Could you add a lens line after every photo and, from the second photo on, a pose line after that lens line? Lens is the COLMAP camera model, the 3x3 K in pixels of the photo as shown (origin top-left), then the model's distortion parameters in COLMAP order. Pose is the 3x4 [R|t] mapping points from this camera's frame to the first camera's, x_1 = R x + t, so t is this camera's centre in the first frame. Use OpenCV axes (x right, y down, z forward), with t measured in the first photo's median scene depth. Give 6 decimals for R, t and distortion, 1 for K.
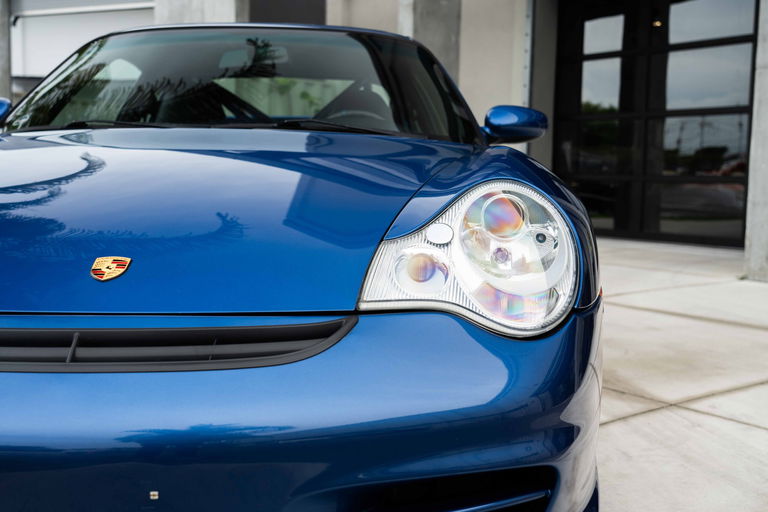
lens RADIAL K [[918.1, 0, 384.0], [0, 918.1, 256.0], [0, 0, 1]] dist [0.023017, 0.058607]
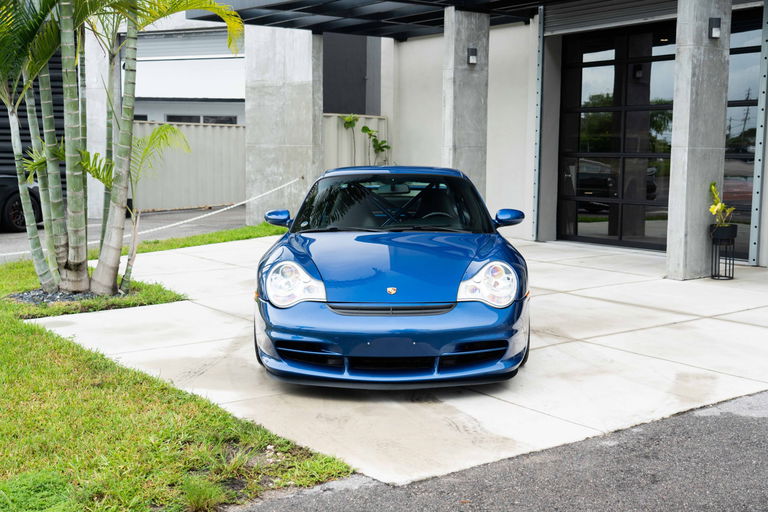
lens RADIAL K [[977.4, 0, 384.0], [0, 977.4, 256.0], [0, 0, 1]] dist [0.063451, 0.008039]
pose [[0.999588, -0.008156, -0.027504, -0.175259], [0.008634, 0.999813, 0.017276, -0.163839], [0.027358, -0.017507, 0.999472, -2.491944]]
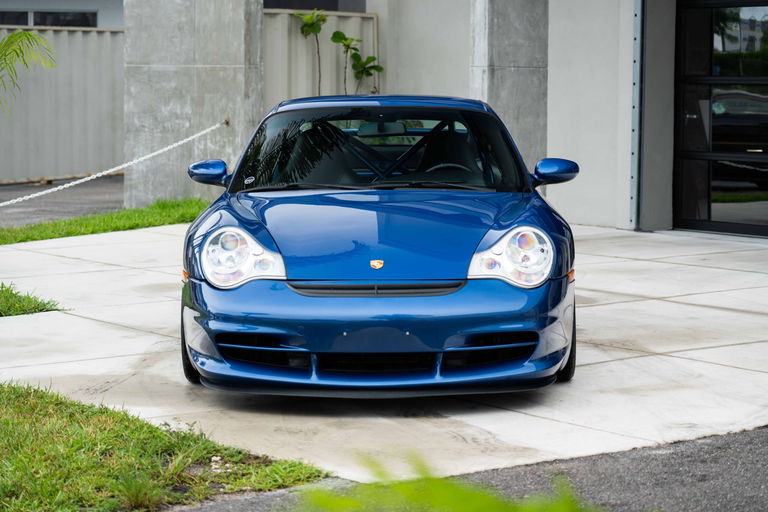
lens RADIAL K [[2044.8, 0, 384.0], [0, 2044.8, 256.0], [0, 0, 1]] dist [0.100103, -0.218383]
pose [[0.999649, -0.011487, -0.023882, -0.105177], [0.011411, 0.999929, -0.003344, 0.007238], [0.023919, 0.003070, 0.999709, -4.159263]]
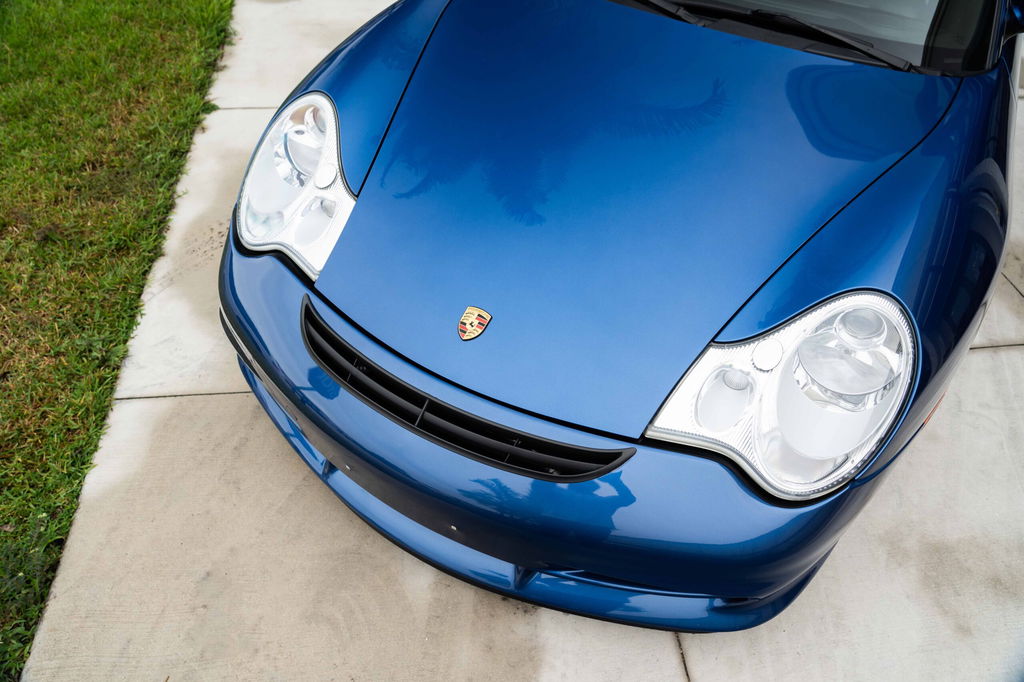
lens RADIAL K [[688.5, 0, 512.0], [0, 688.5, 341.0], [0, 0, 1]] dist [-0.006720, 0.001792]
pose [[0.861954, 0.387914, -0.326433, 0.055089], [-0.092027, 0.752886, 0.651685, -0.479624], [0.498564, -0.531682, 0.684652, 0.292853]]
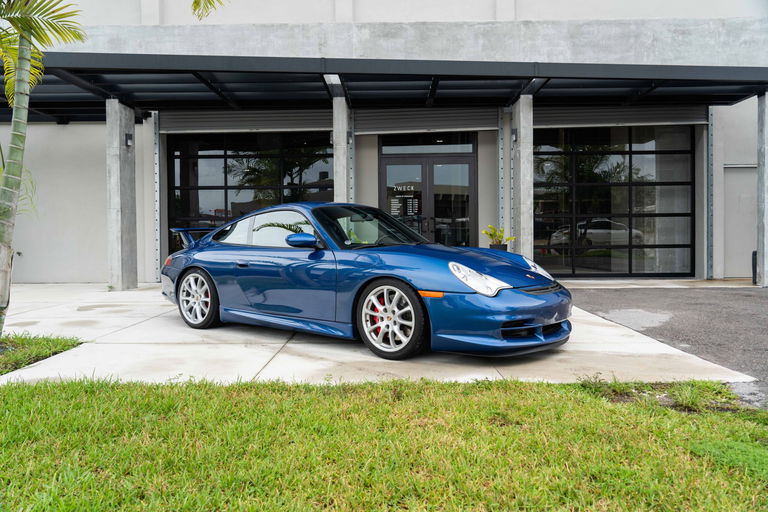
lens RADIAL K [[586.4, 0, 384.0], [0, 586.4, 256.0], [0, 0, 1]] dist [-0.003023, -0.003781]
pose [[0.609858, -0.044472, 0.791262, -2.812047], [0.090226, 0.995829, -0.013572, -0.111894], [-0.787358, 0.079670, 0.611327, -0.342227]]
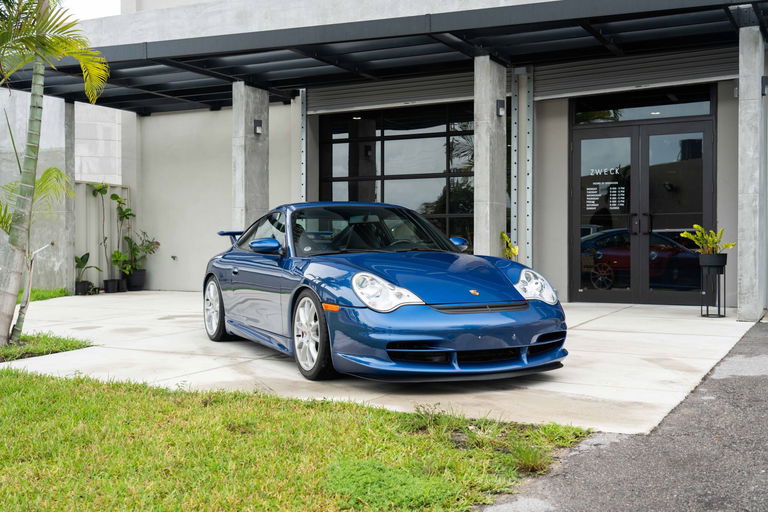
lens RADIAL K [[885.9, 0, 384.0], [0, 885.9, 256.0], [0, 0, 1]] dist [0.021257, -0.004415]
pose [[0.904598, -0.023568, 0.425613, -1.971211], [0.055387, 0.996504, -0.062540, 0.062768], [-0.422651, 0.080147, 0.902742, -2.079937]]
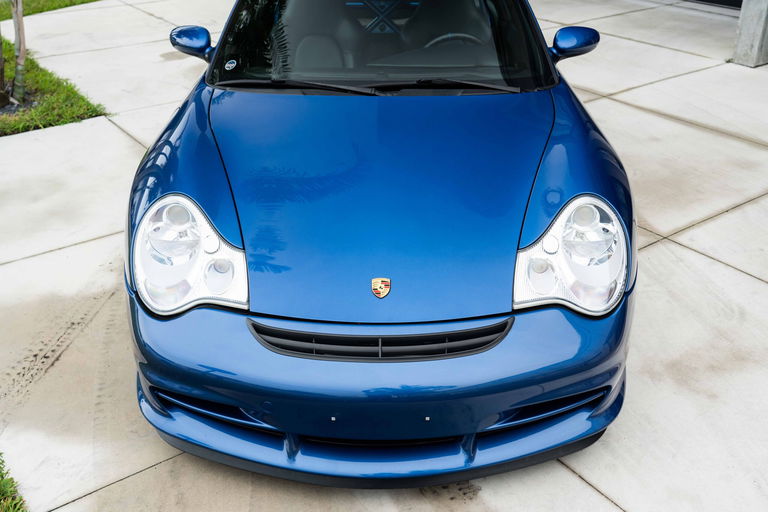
lens RADIAL K [[801.0, 0, 384.4], [0, 801.0, 251.8], [0, 0, 1]] dist [0.026668, 0.017902]
pose [[0.999859, -0.005044, -0.016019, -0.213994], [0.010751, 0.925037, 0.379725, -0.547991], [0.012903, -0.379844, 0.924961, -0.397619]]
